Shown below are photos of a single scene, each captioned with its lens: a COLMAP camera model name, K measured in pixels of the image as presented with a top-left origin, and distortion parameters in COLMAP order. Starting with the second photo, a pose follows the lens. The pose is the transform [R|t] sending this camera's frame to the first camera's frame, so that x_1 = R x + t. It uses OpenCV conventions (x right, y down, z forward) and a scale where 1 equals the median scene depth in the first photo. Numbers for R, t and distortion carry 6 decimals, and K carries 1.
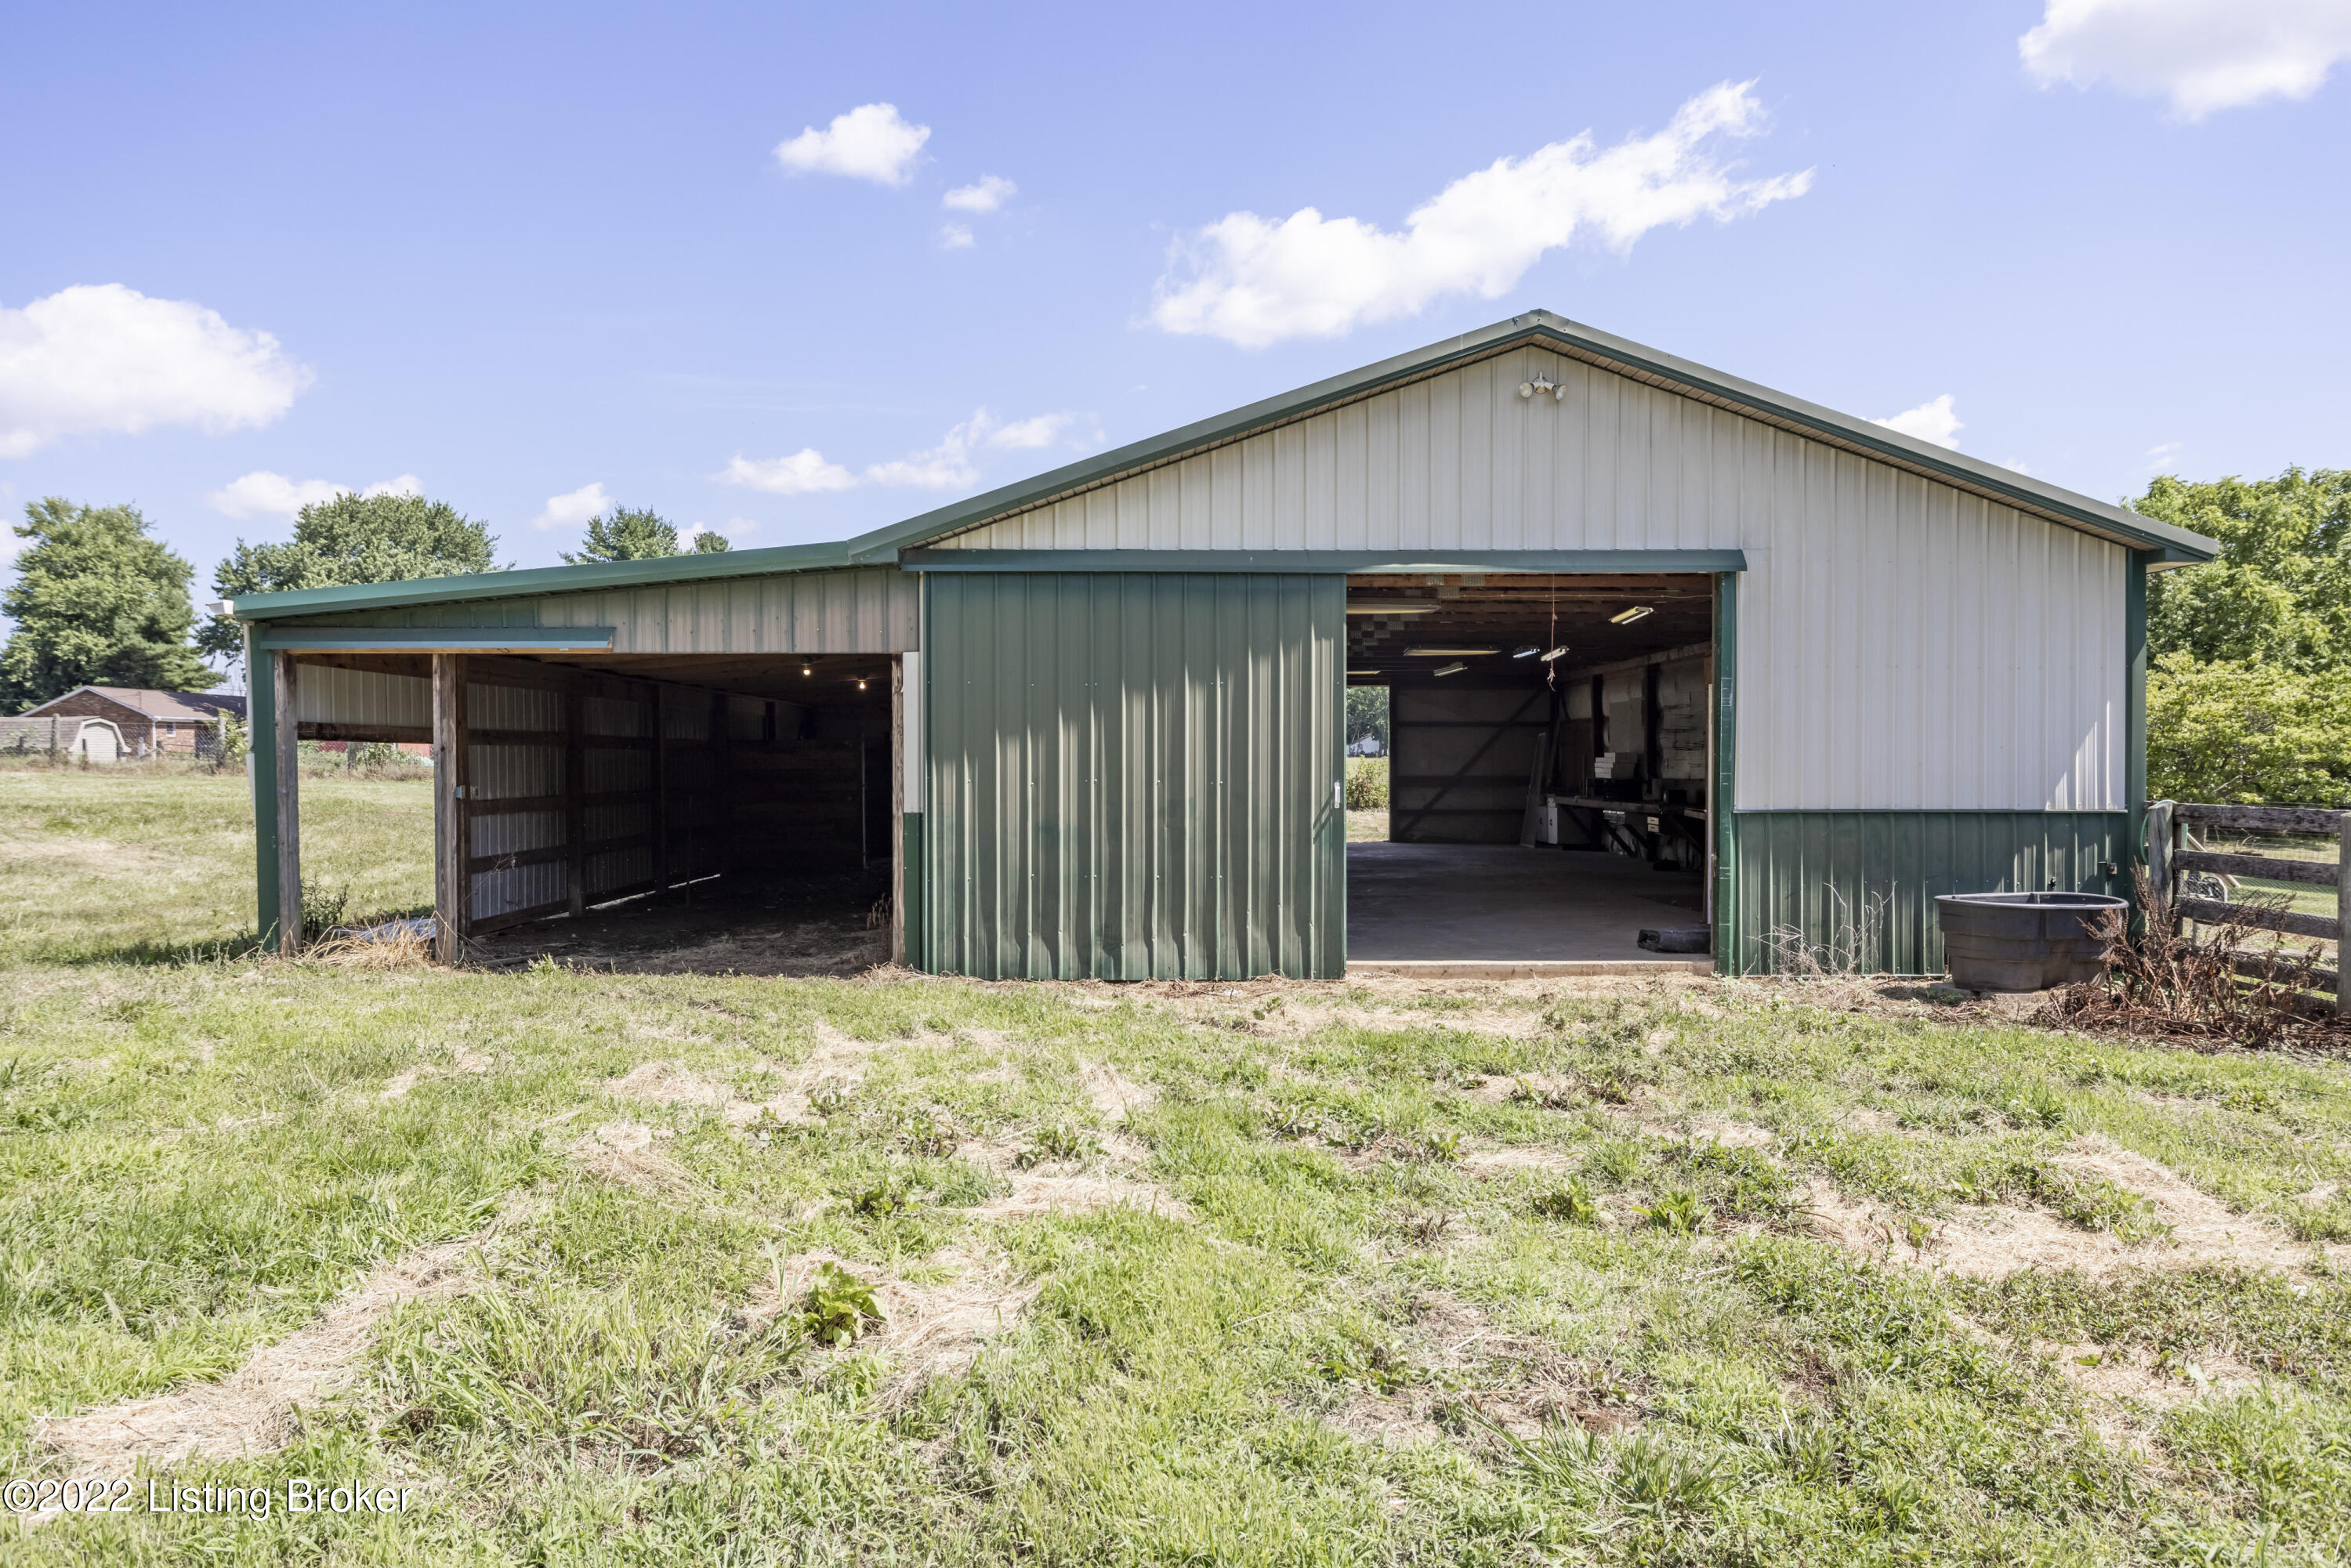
lens RADIAL K [[1738.4, 0, 1175.5], [0, 1738.4, 784.0], [0, 0, 1]] dist [0.000152, -0.000907]
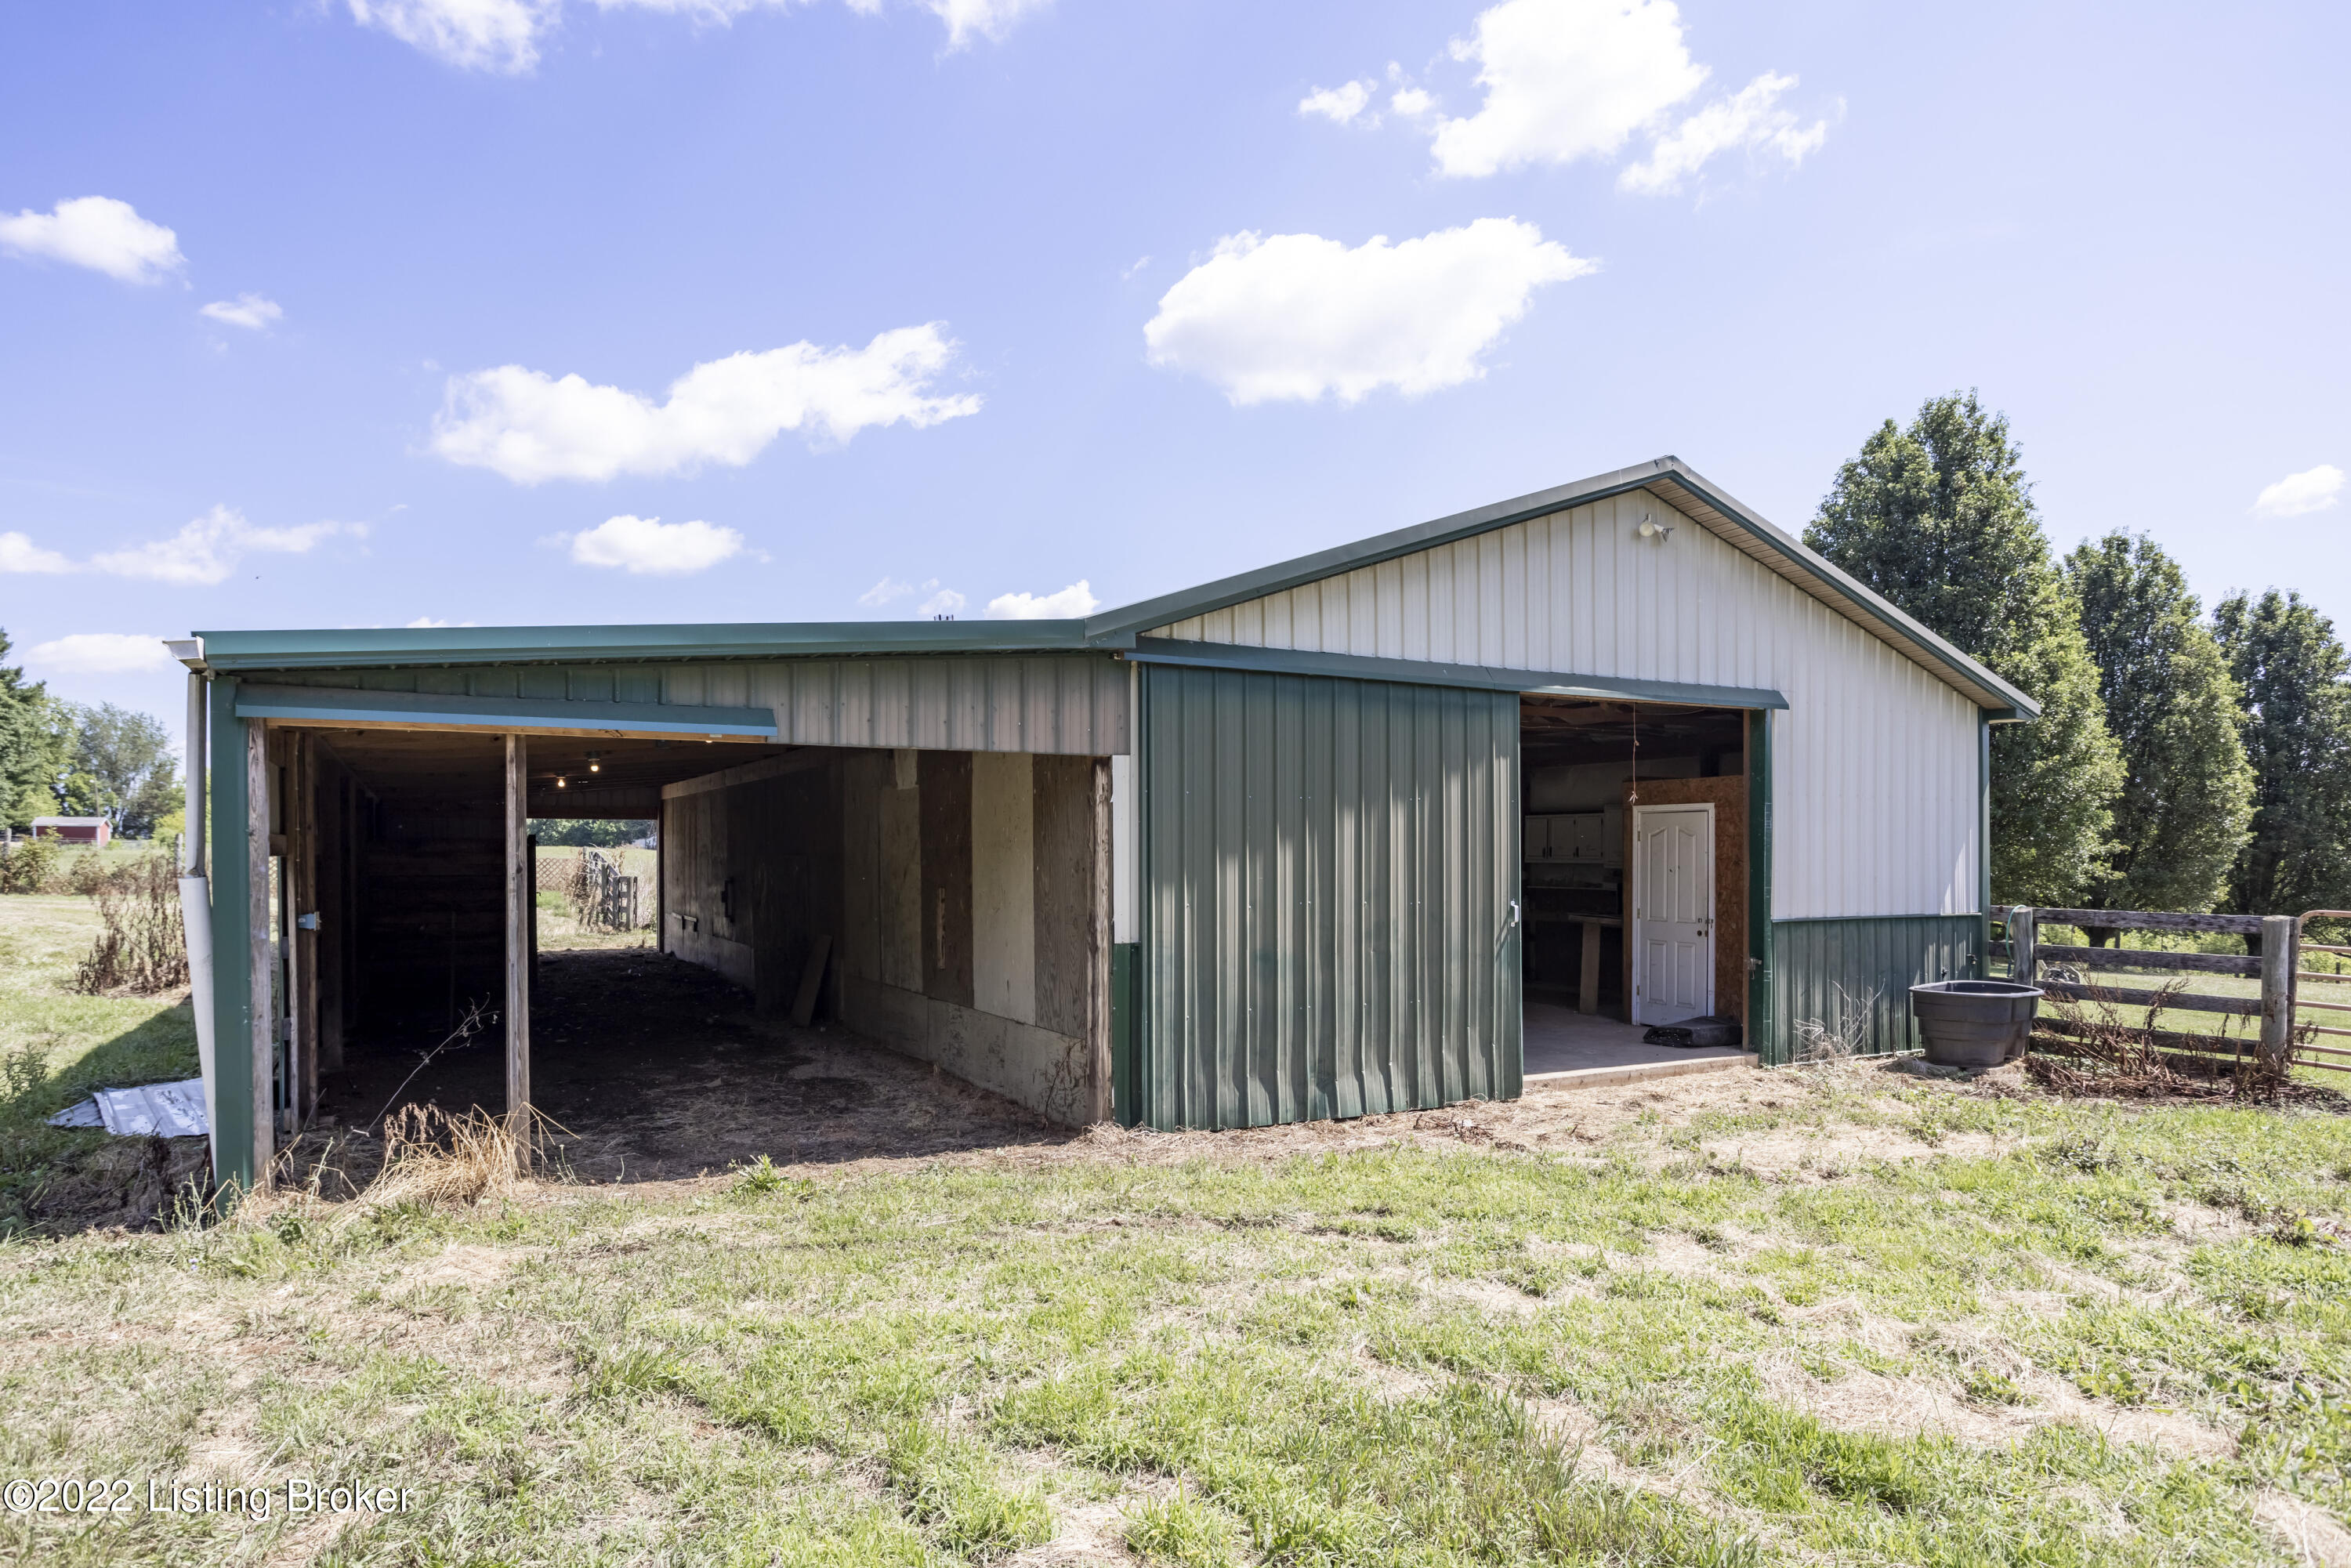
lens RADIAL K [[1412.1, 0, 1173.4], [0, 1412.1, 854.3], [0, 0, 1]] dist [-0.027191, 0.000252]
pose [[0.882245, 0.001206, 0.470788, -0.456238], [0.003903, 0.999944, -0.009877, -0.020361], [-0.470774, 0.010552, 0.882191, 0.377827]]
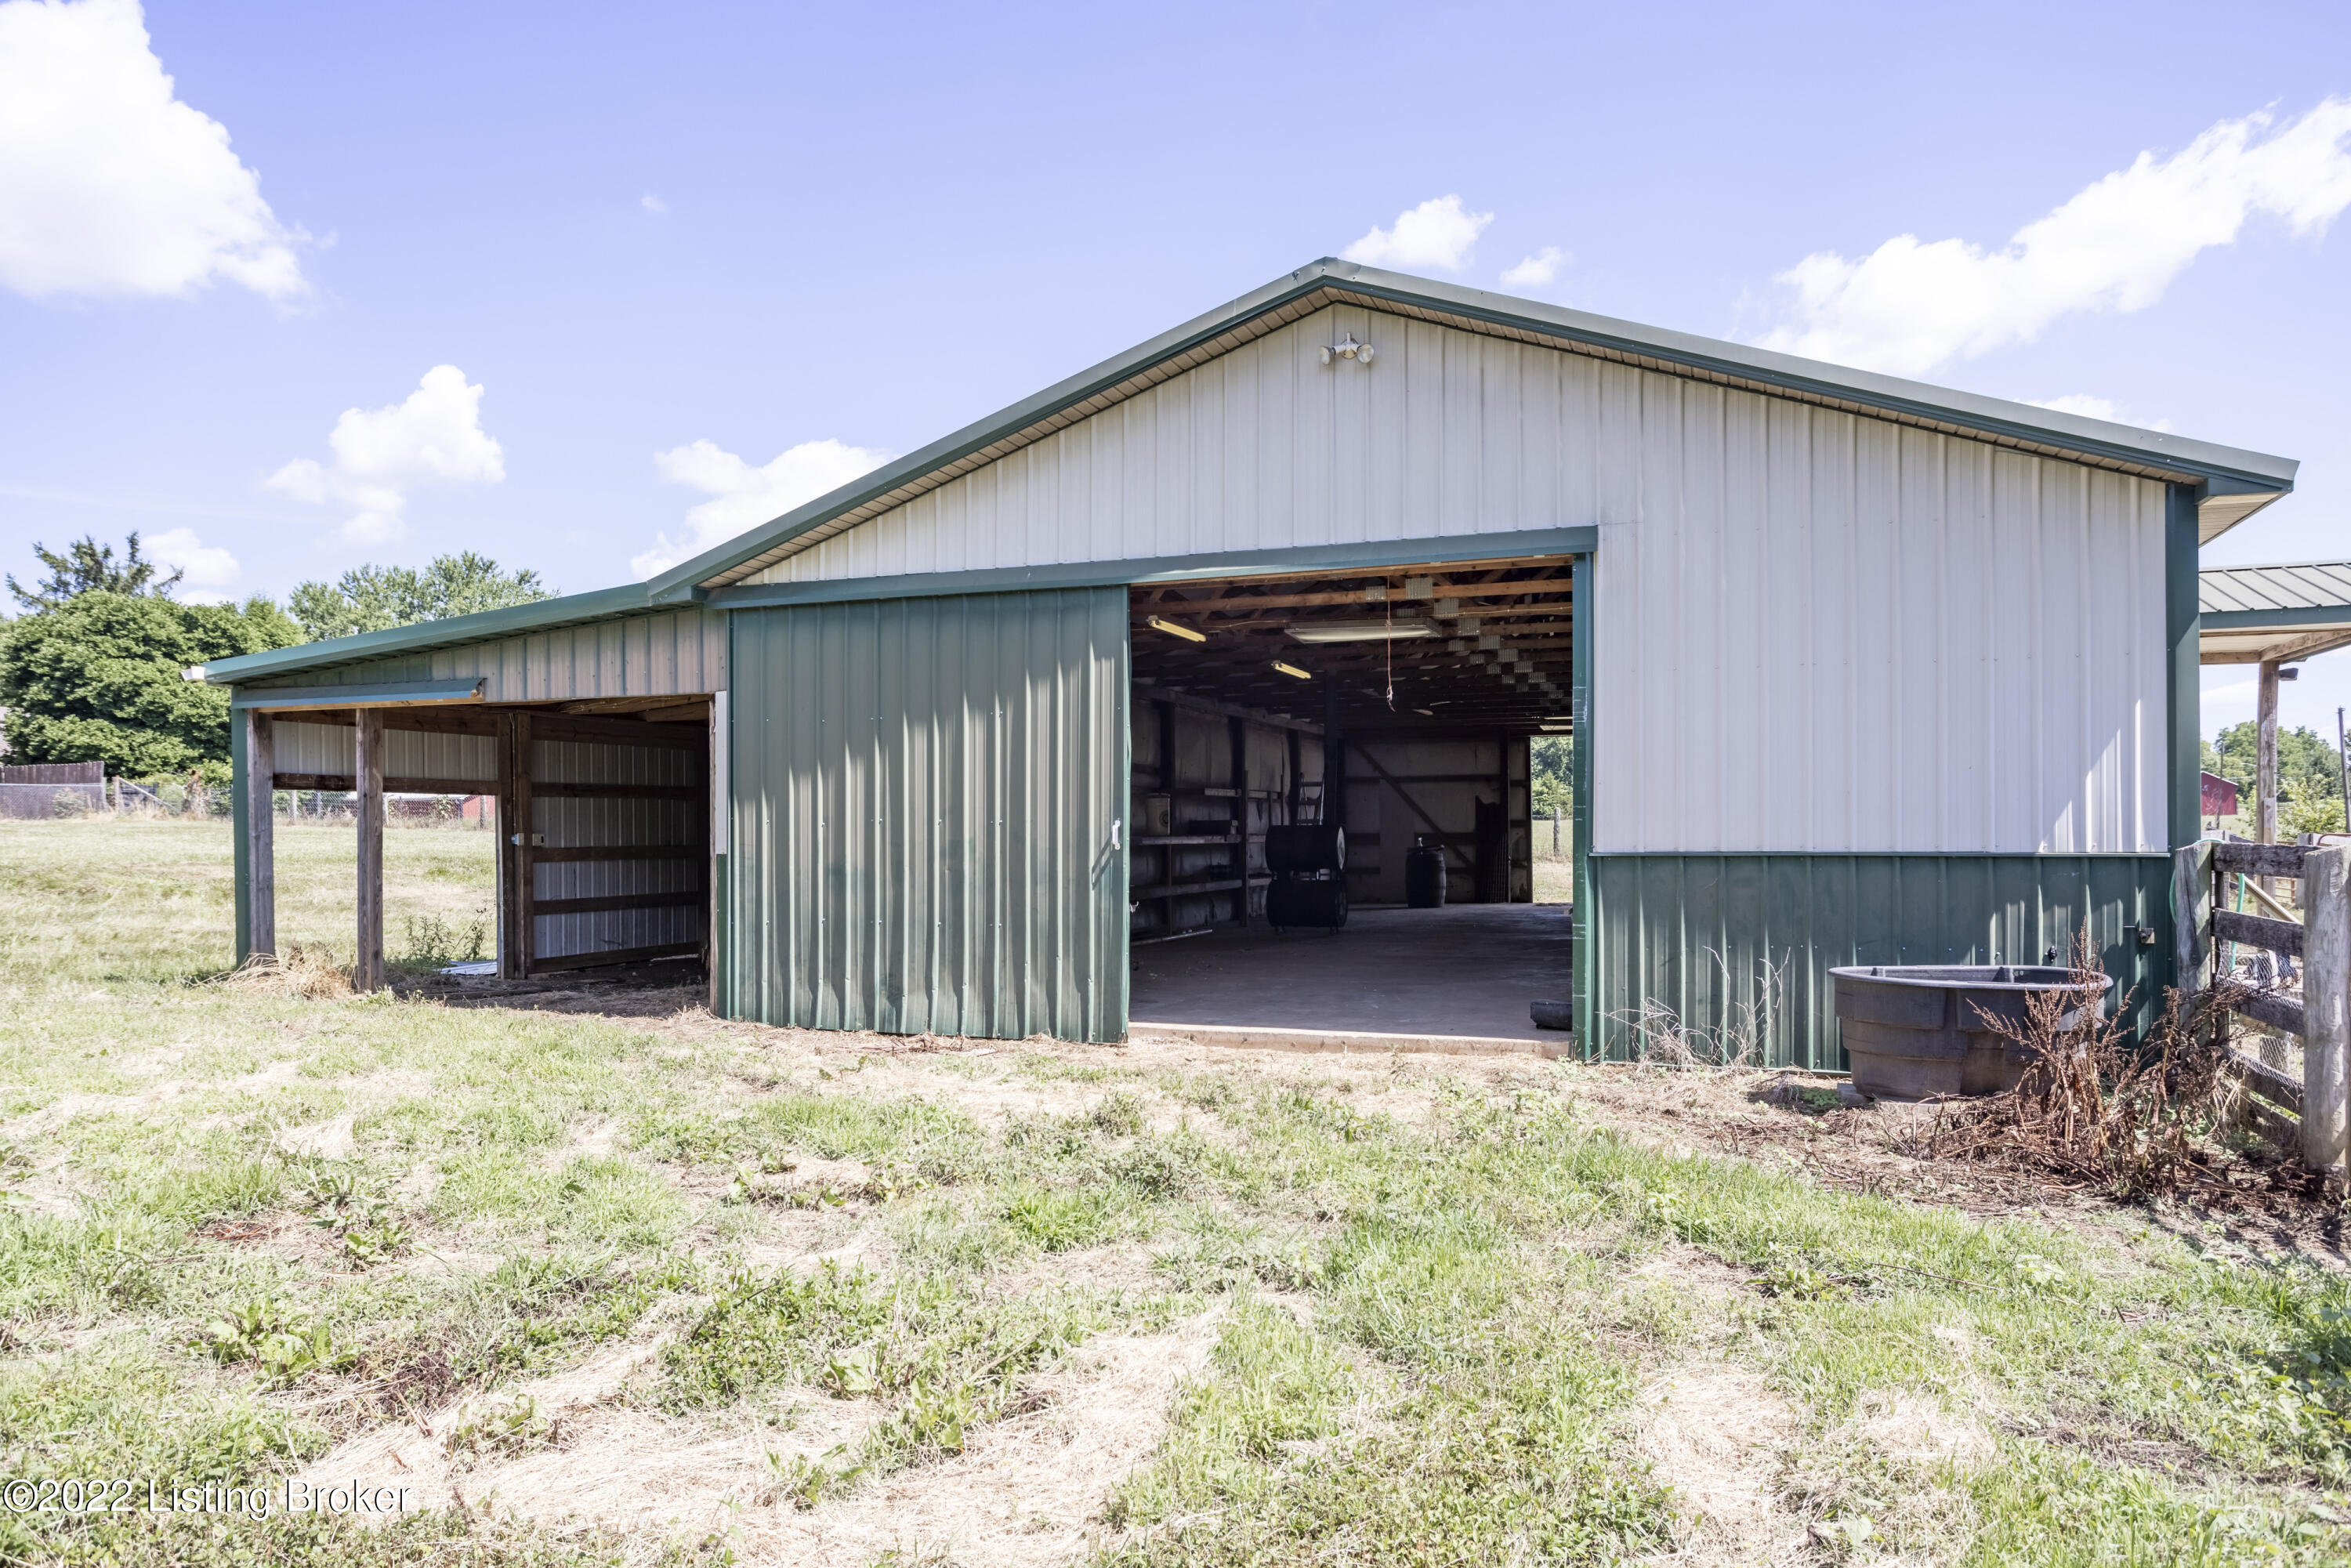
lens RADIAL K [[1648.9, 0, 1108.4], [0, 1648.9, 824.2], [0, 0, 1]] dist [-0.004306, 0.008419]
pose [[0.925371, -0.005350, -0.379025, 0.404977], [0.000058, 0.999902, -0.013972, 0.012634], [0.379063, 0.012907, 0.925281, 0.219339]]
